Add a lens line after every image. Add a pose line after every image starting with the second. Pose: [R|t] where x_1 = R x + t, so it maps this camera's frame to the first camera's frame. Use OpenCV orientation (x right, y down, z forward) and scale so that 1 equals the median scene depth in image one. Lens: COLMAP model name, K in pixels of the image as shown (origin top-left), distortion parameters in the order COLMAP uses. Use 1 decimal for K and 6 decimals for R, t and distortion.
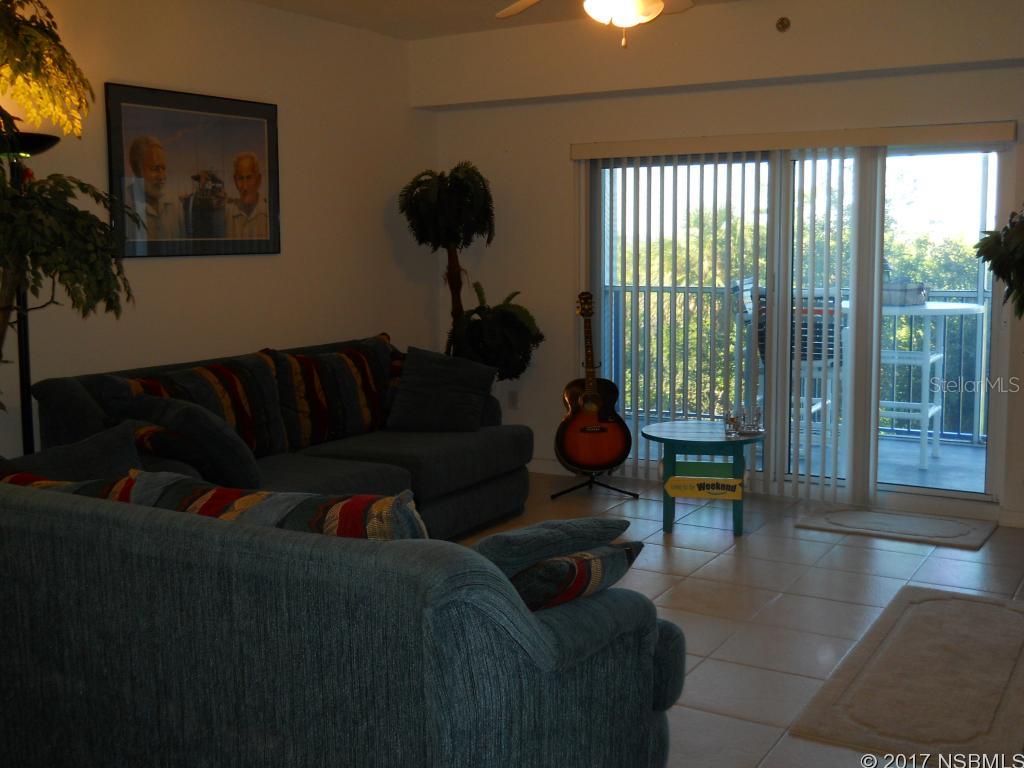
lens RADIAL K [[1123.5, 0, 492.5], [0, 1123.5, 351.9], [0, 0, 1]] dist [-0.005236, 0.000000]
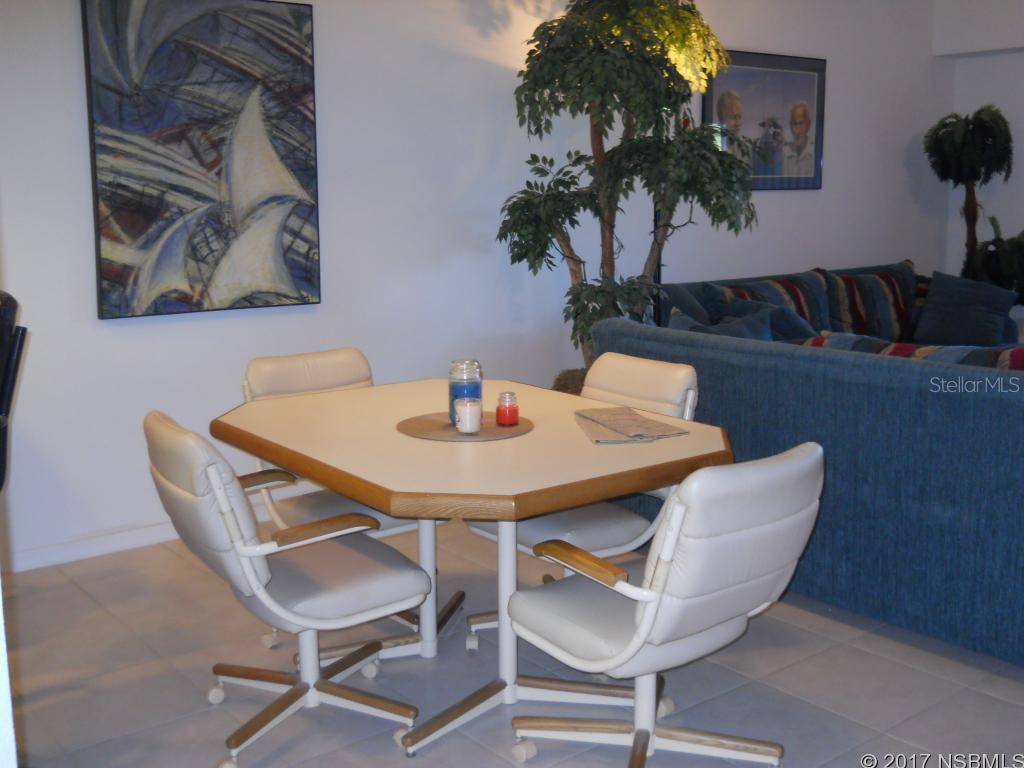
lens RADIAL K [[1123.5, 0, 504.5], [0, 1123.5, 378.1], [0, 0, 1]] dist [-0.005236, 0.000000]
pose [[0.942694, 0.051042, -0.329731, -0.112389], [-0.028776, 0.996985, 0.072061, 0.035850], [0.332415, -0.058443, 0.941321, -0.232356]]
